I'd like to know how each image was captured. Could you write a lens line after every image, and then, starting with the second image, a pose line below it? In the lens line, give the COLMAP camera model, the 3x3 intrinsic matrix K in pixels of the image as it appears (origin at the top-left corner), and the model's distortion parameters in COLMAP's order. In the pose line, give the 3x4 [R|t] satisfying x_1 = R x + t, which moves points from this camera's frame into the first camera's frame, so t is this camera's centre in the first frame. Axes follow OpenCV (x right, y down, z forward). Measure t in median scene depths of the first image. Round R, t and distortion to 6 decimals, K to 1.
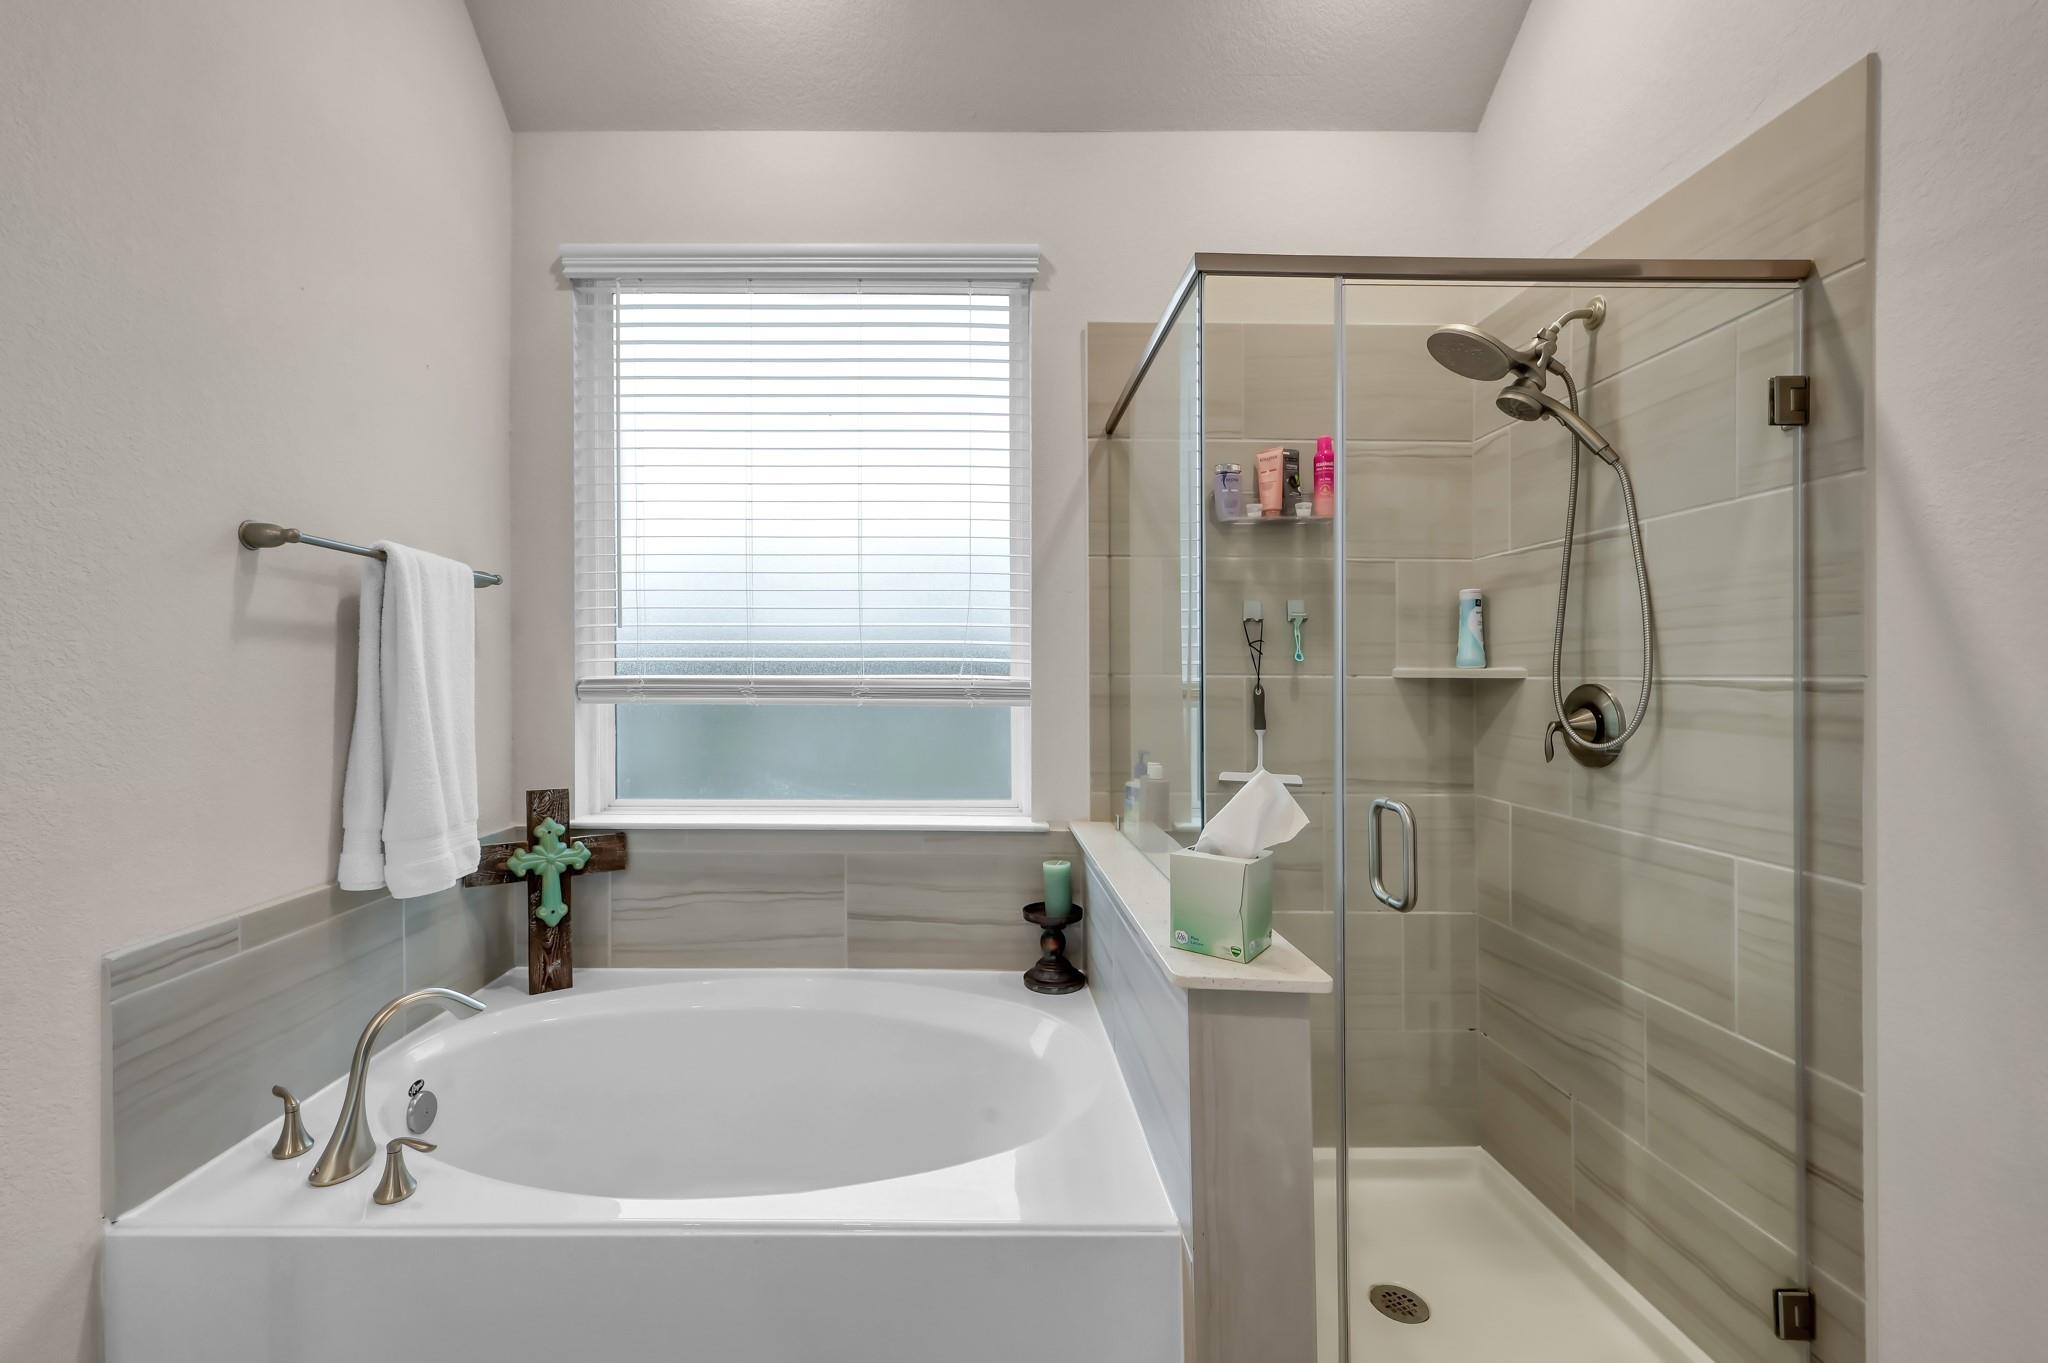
lens RADIAL K [[822.1, 0, 1032.1], [0, 822.1, 680.4], [0, 0, 1]] dist [0.003092, -0.000090]
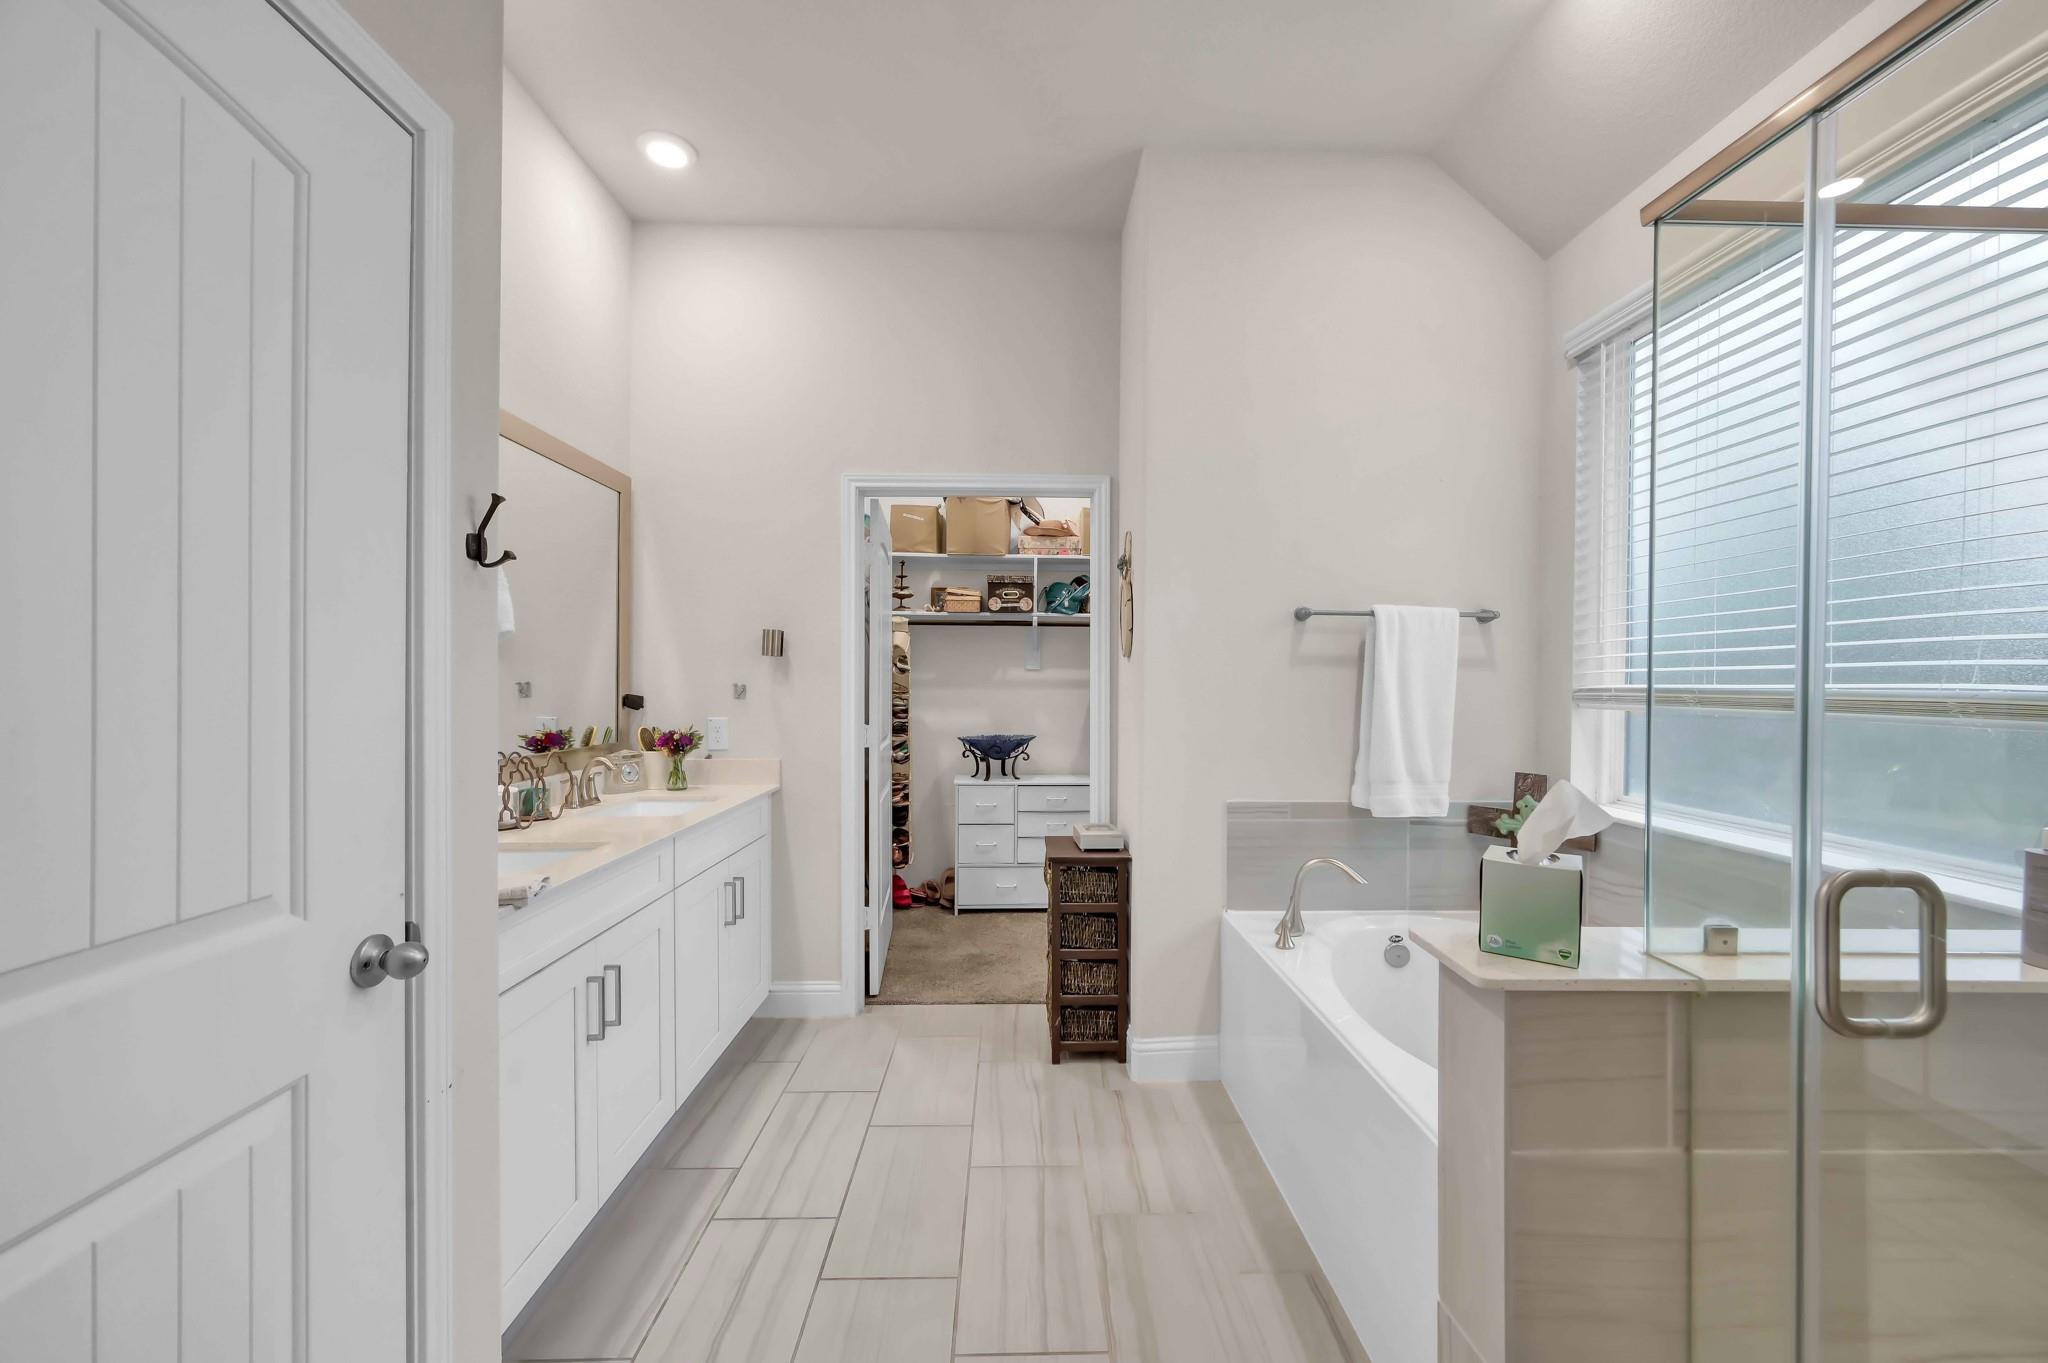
lens RADIAL K [[822.1, 0, 1034.5], [0, 822.1, 684.1], [0, 0, 1]] dist [0.003092, -0.000090]
pose [[0.035965, -0.001050, -0.999352, 0.683933], [-0.008333, 0.999964, -0.001351, 0.001043], [0.999318, 0.008376, 0.035955, 0.183918]]
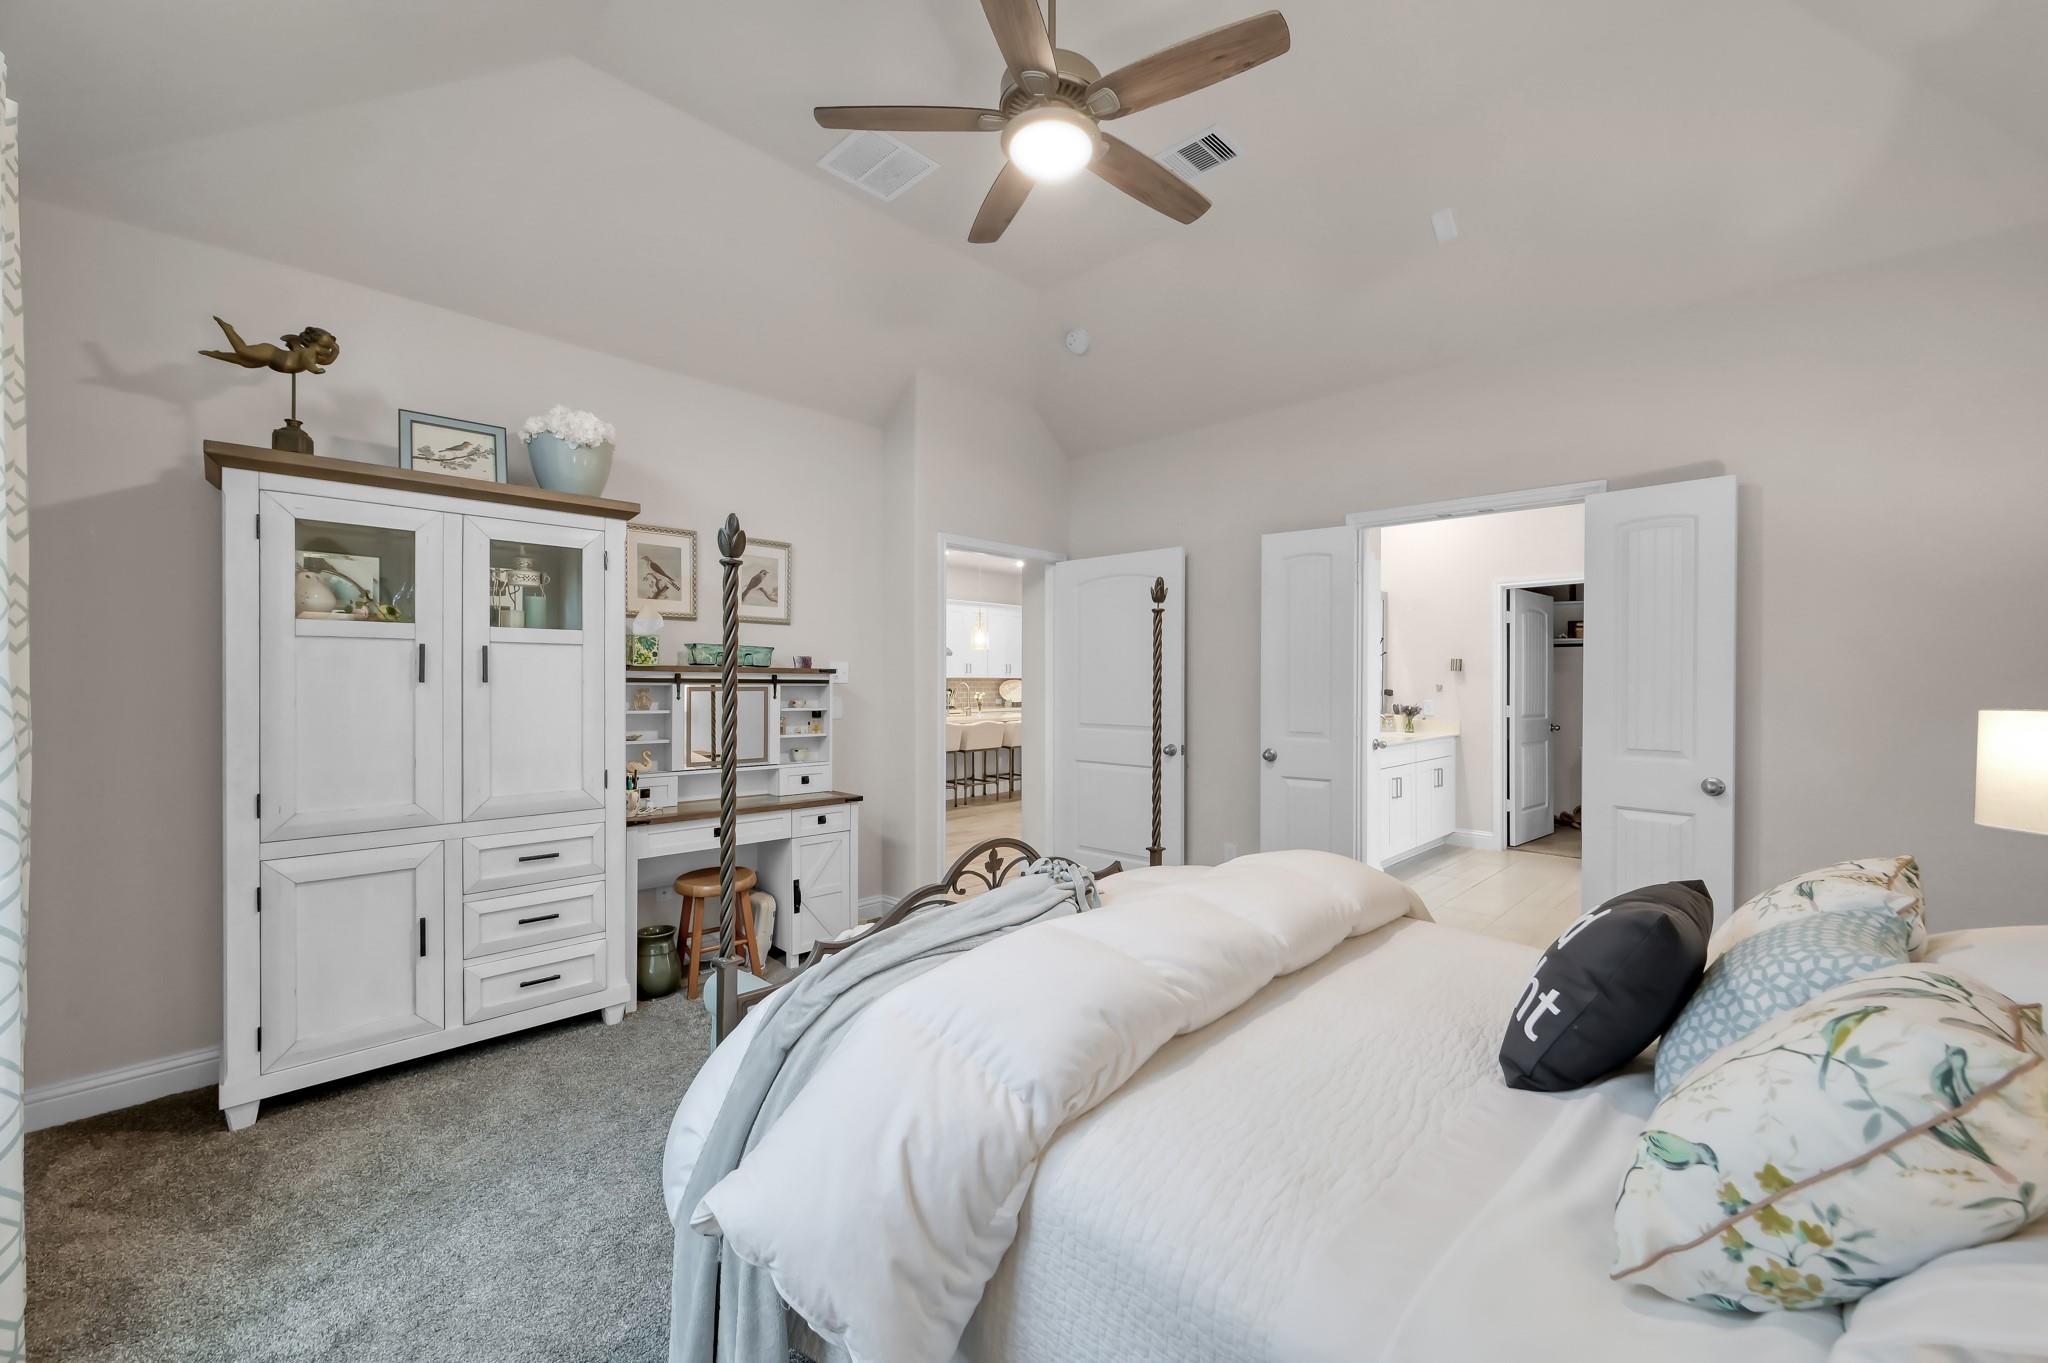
lens RADIAL K [[822.1, 0, 1024.0], [0, 822.1, 680.6], [0, 0, 1]] dist [0.003092, -0.000090]
pose [[-0.682818, -0.001102, -0.730588, 1.872941], [-0.009723, 0.999924, 0.007579, -0.013215], [0.730524, 0.012279, -0.682777, 0.505696]]
